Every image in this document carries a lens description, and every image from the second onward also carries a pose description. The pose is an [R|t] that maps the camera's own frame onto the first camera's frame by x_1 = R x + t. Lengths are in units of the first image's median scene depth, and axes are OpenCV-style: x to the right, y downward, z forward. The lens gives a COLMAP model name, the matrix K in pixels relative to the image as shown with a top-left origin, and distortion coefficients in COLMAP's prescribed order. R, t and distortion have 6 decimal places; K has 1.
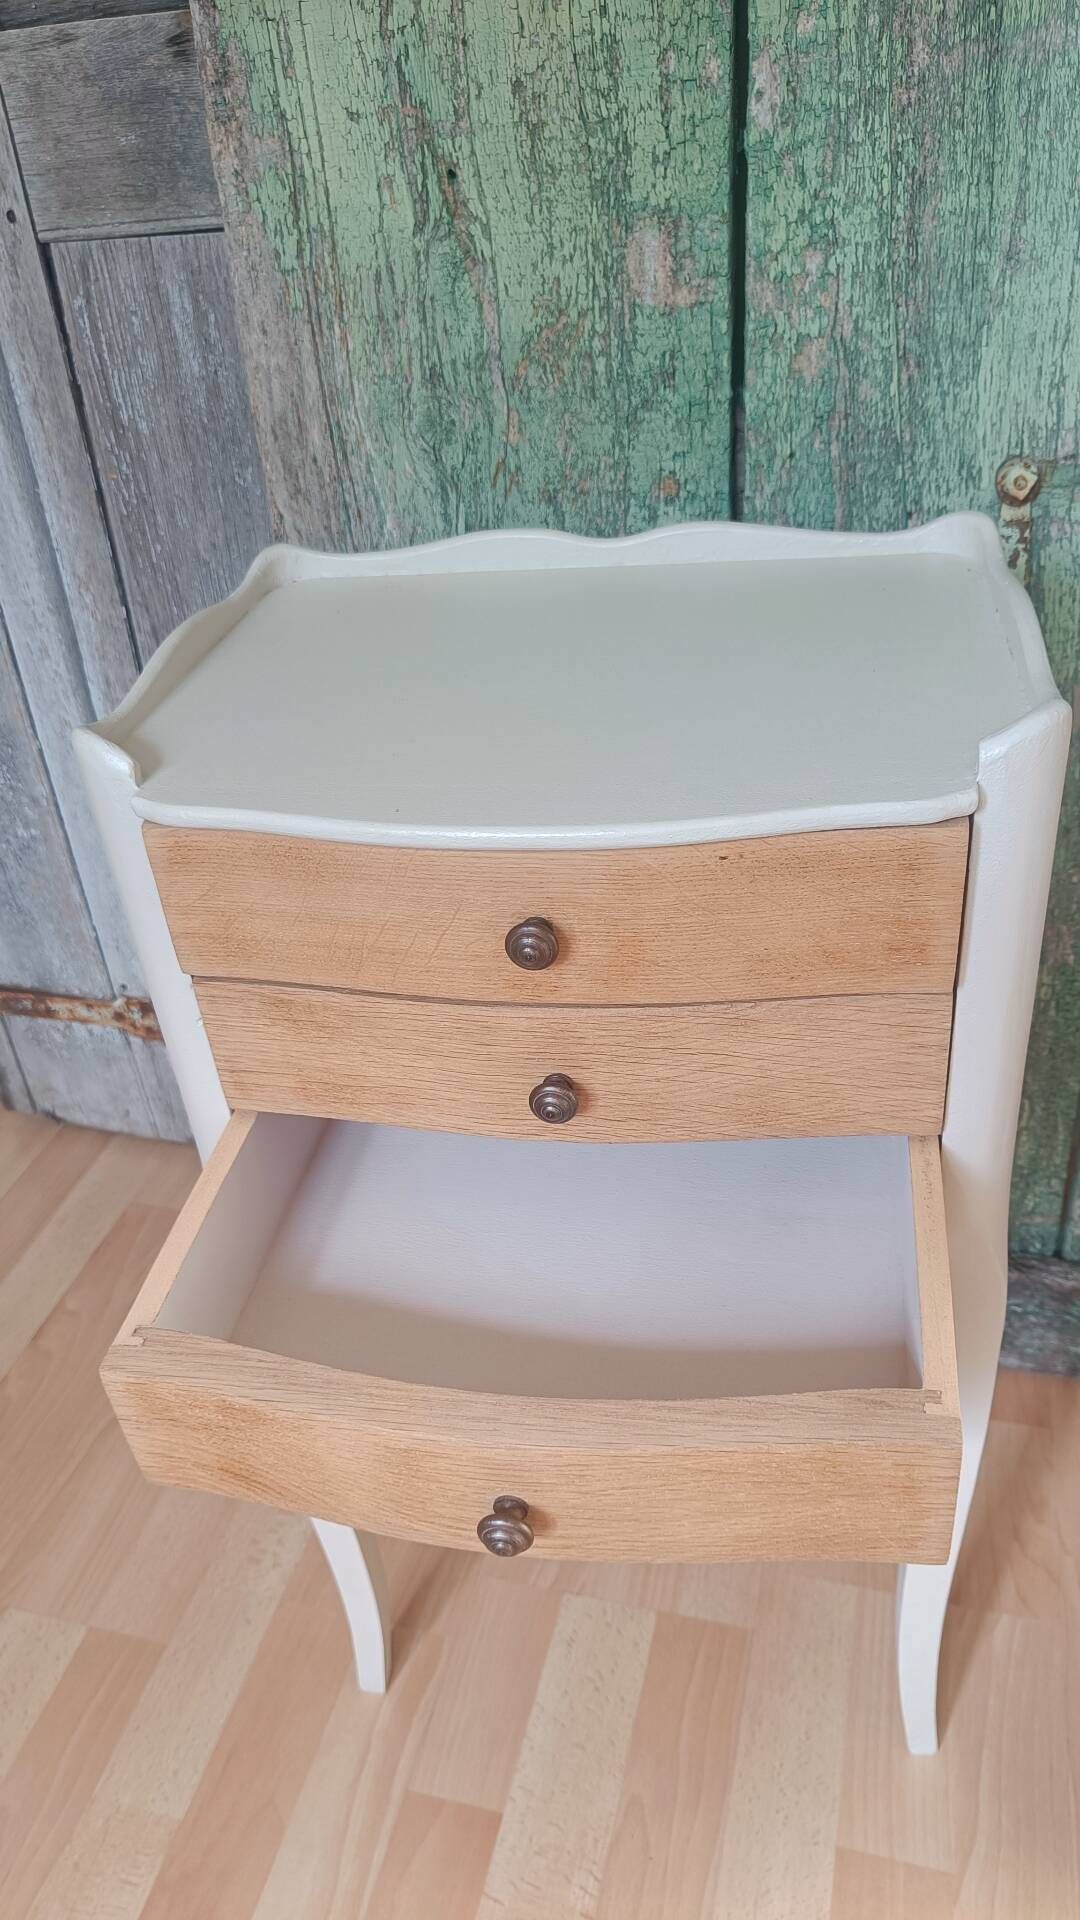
lens RADIAL K [[1395.4, 0, 536.2], [0, 1395.4, 966.6], [0, 0, 1]] dist [-0.002599, 0.001140]
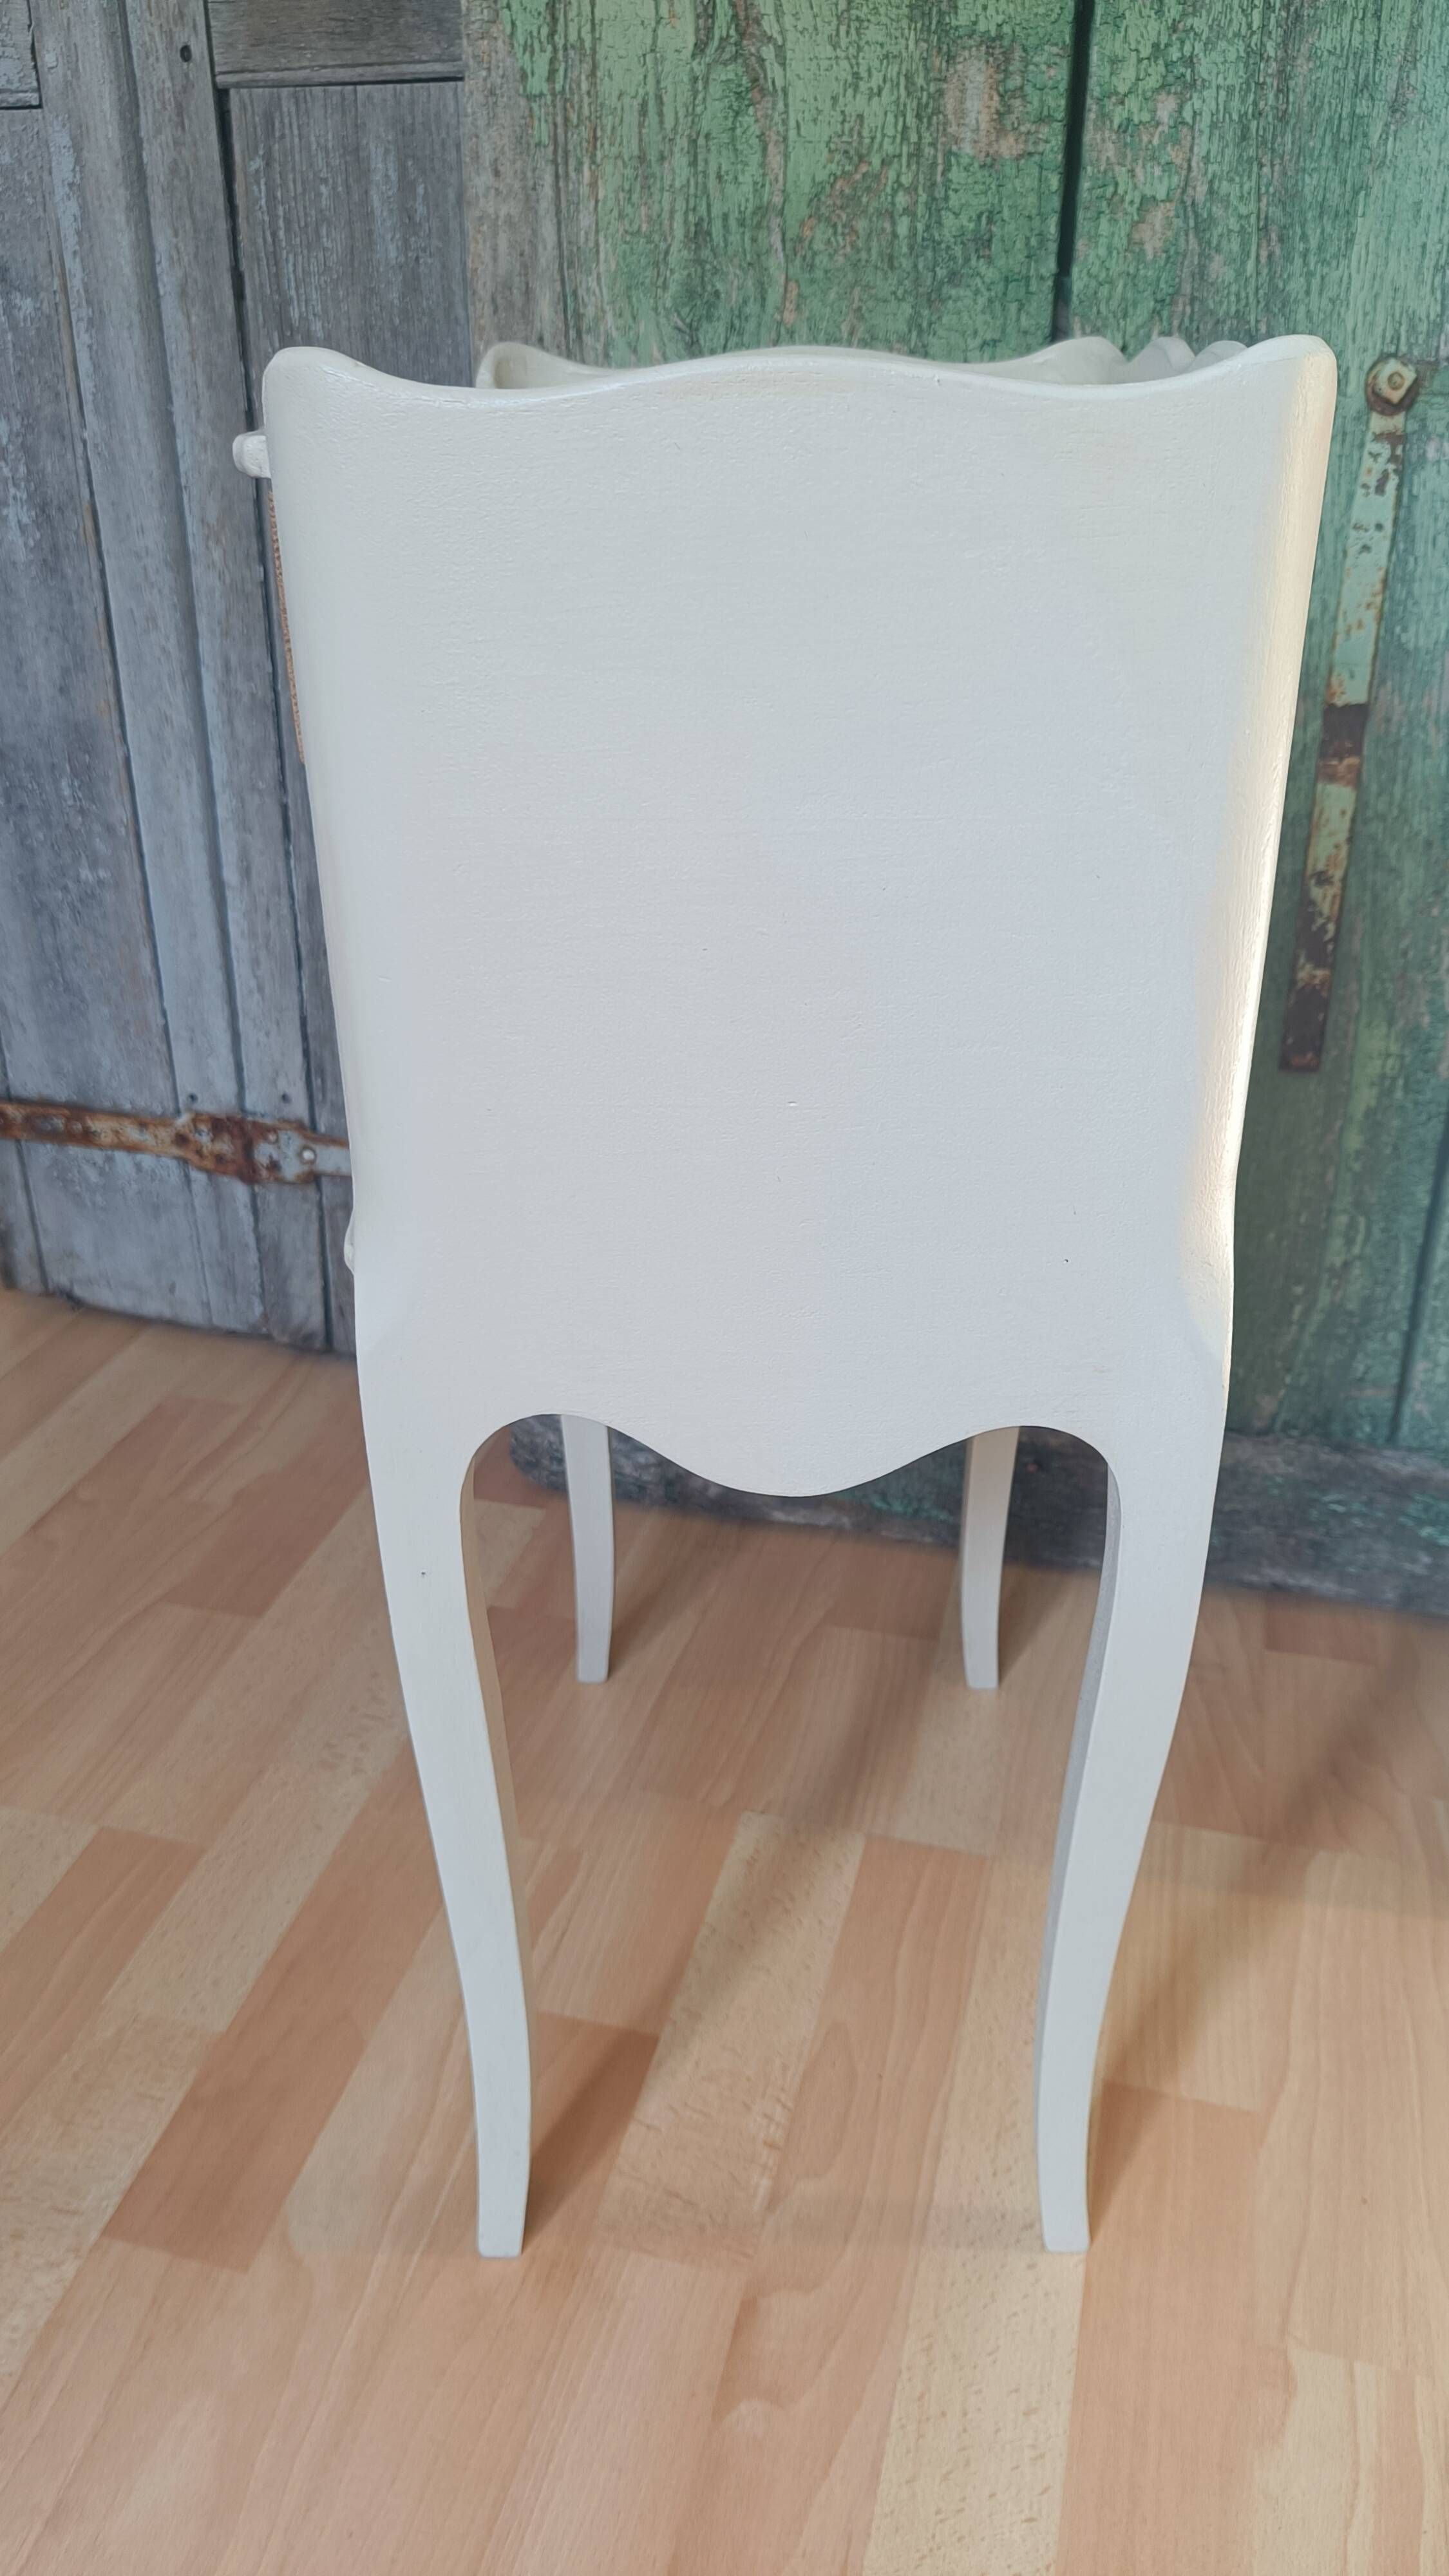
lens RADIAL K [[1873.0, 0, 726.6], [0, 1873.0, 1283.0], [0, 0, 1]] dist [-0.003280, 0.005020]
pose [[0.996522, 0.070873, 0.043832, -0.063656], [-0.065695, 0.991755, -0.110027, 0.328328], [-0.051269, 0.106764, 0.992962, -0.043746]]
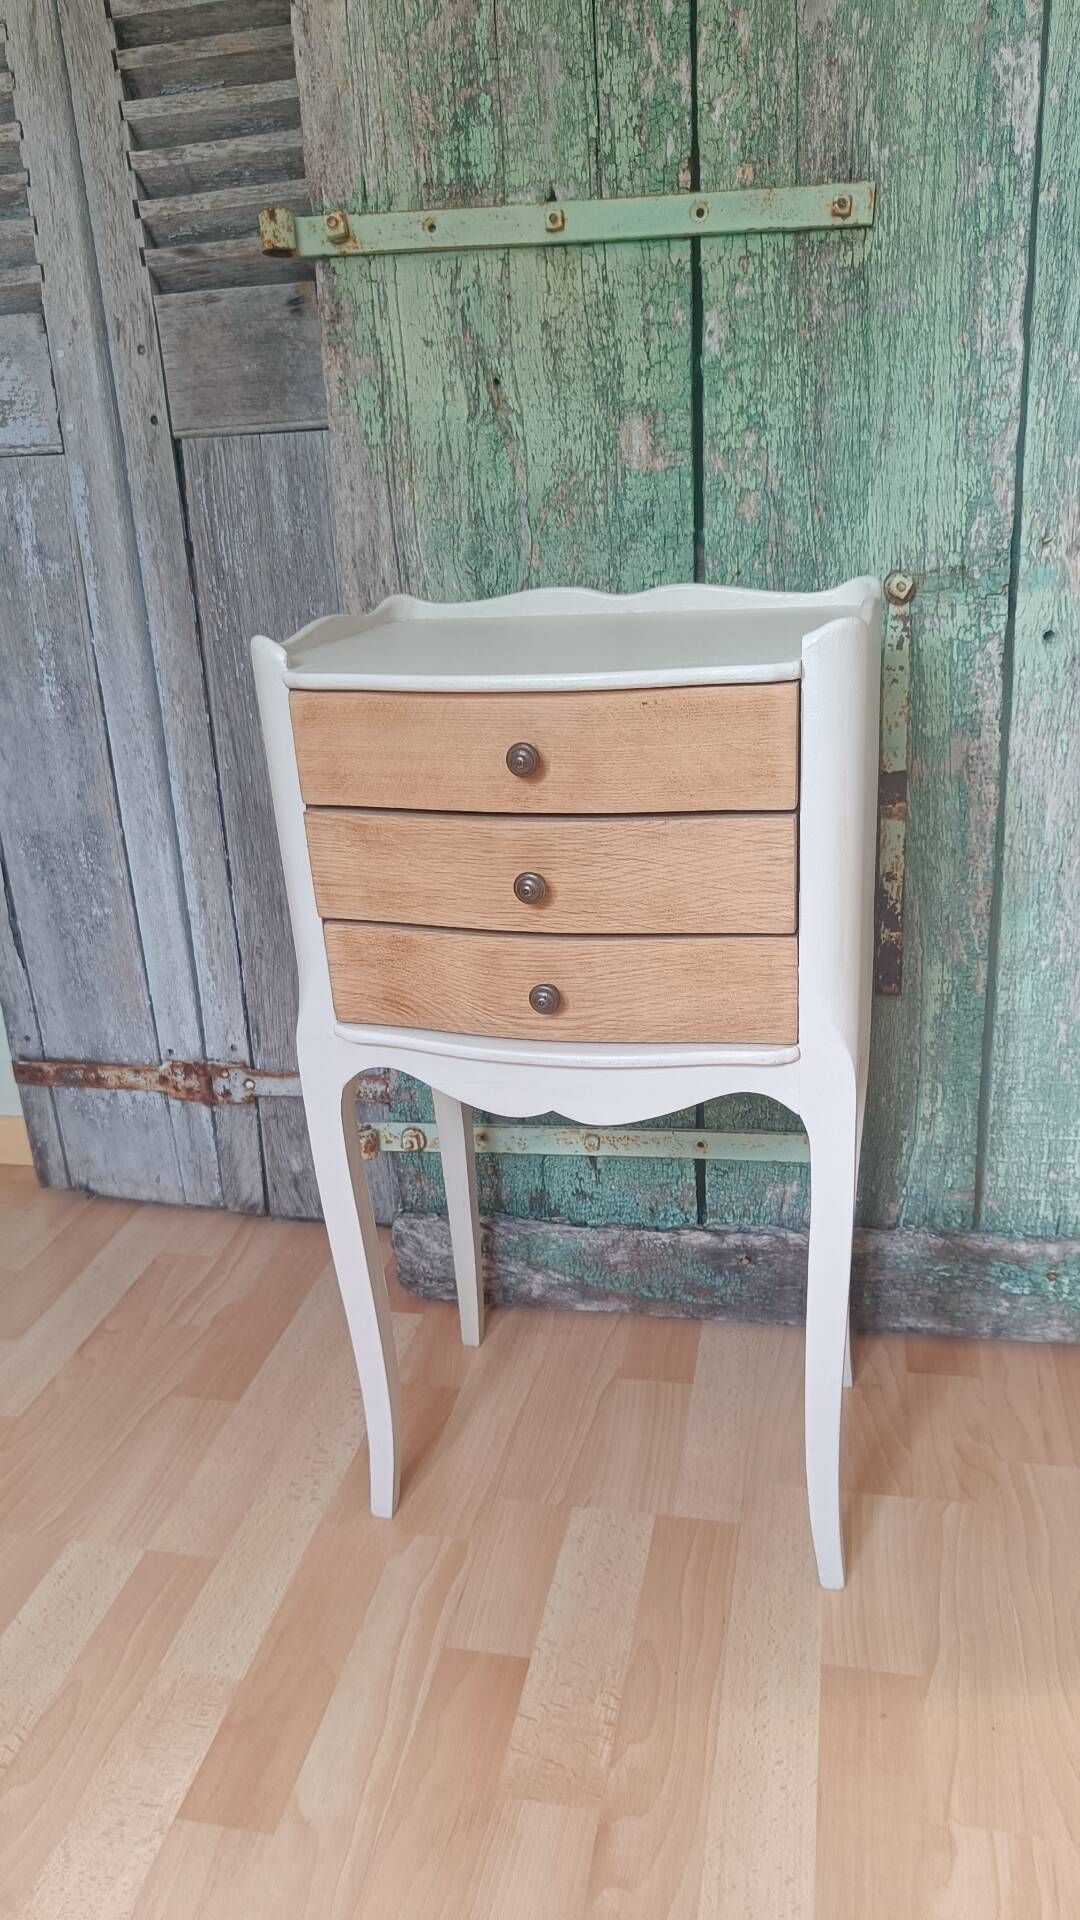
lens RADIAL K [[1400.1, 0, 552.4], [0, 1400.1, 965.3], [0, 0, 1]] dist [-0.005131, -0.002362]
pose [[0.997817, 0.008447, 0.065496, -0.089168], [0.006551, 0.974234, -0.225447, 0.325446], [-0.065713, 0.225383, 0.972052, -0.252278]]
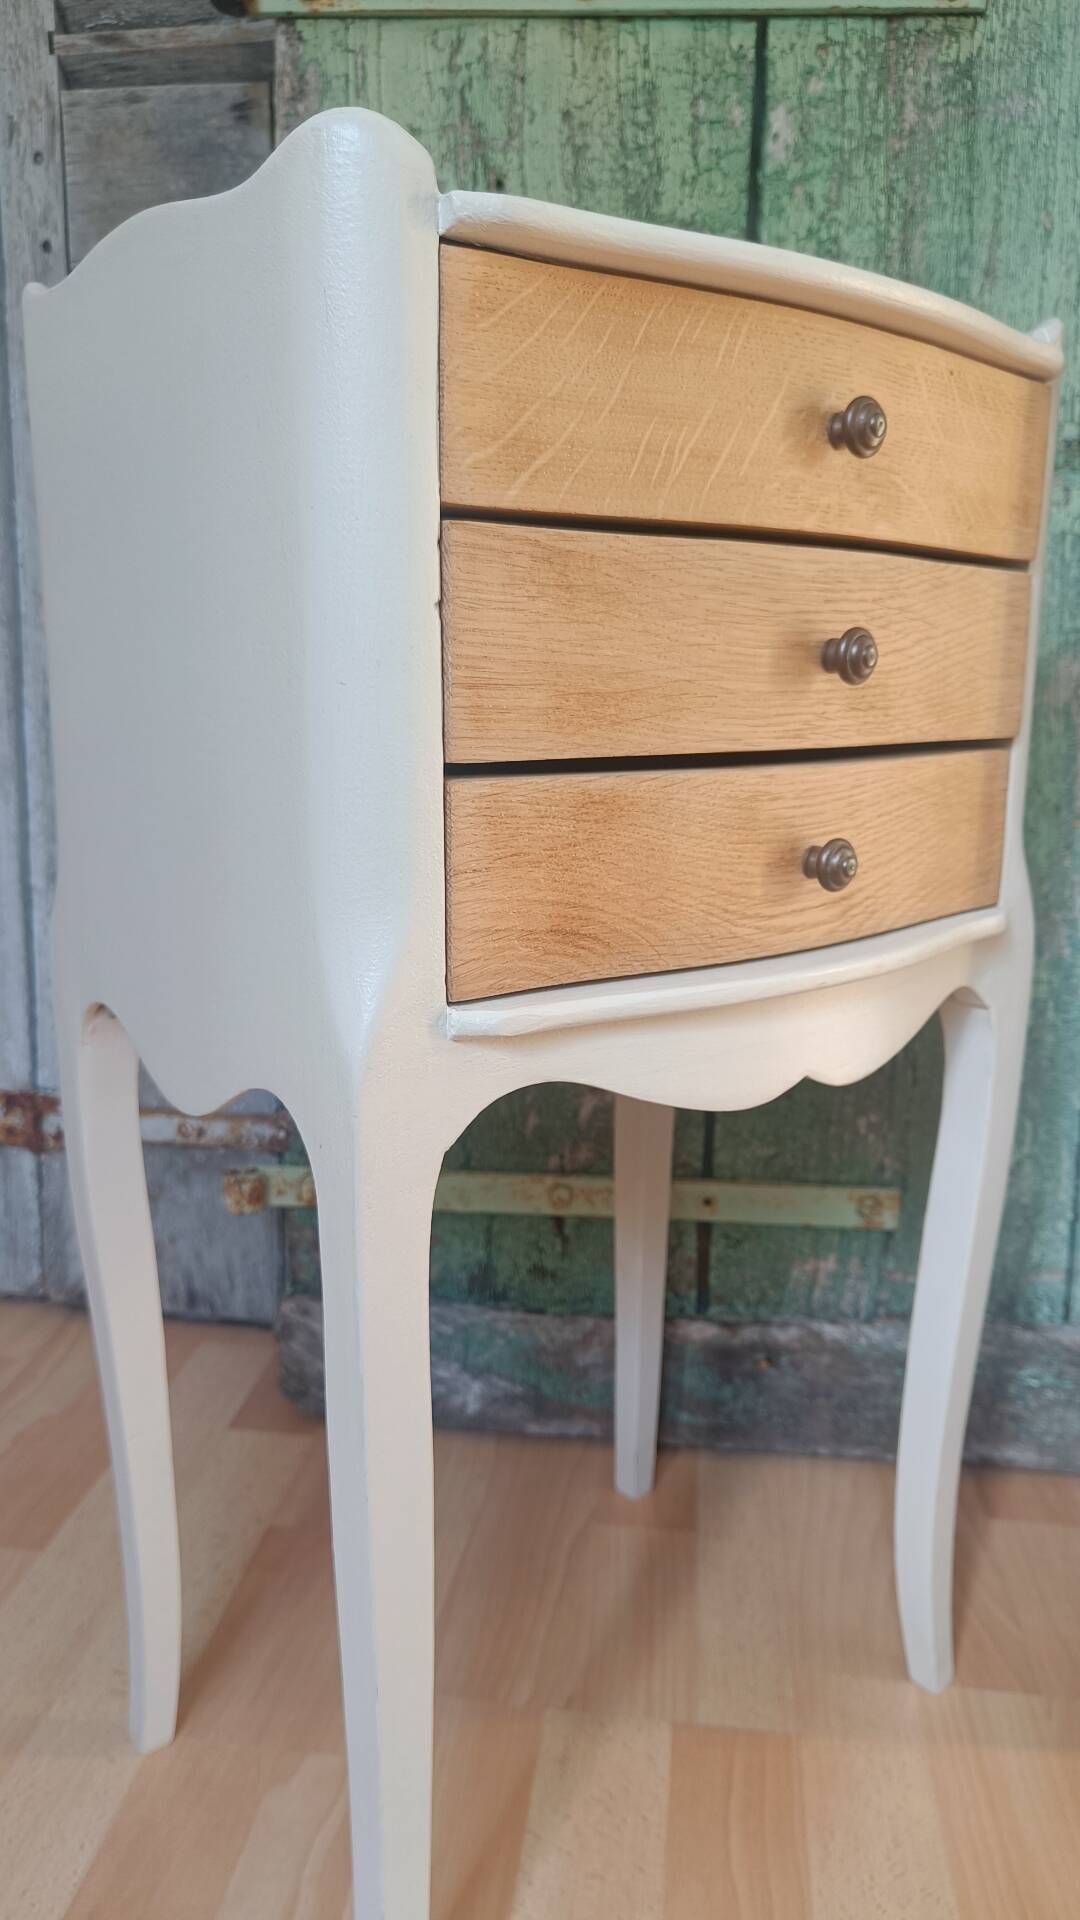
lens RADIAL K [[1396.2, 0, 537.9], [0, 1396.2, 960.1], [0, 0, 1]] dist [-0.026442, 0.023360]
pose [[0.985049, 0.070488, 0.157193, -0.156266], [-0.007862, 0.929905, -0.367717, 0.411105], [-0.172094, 0.360983, 0.916556, 0.187268]]
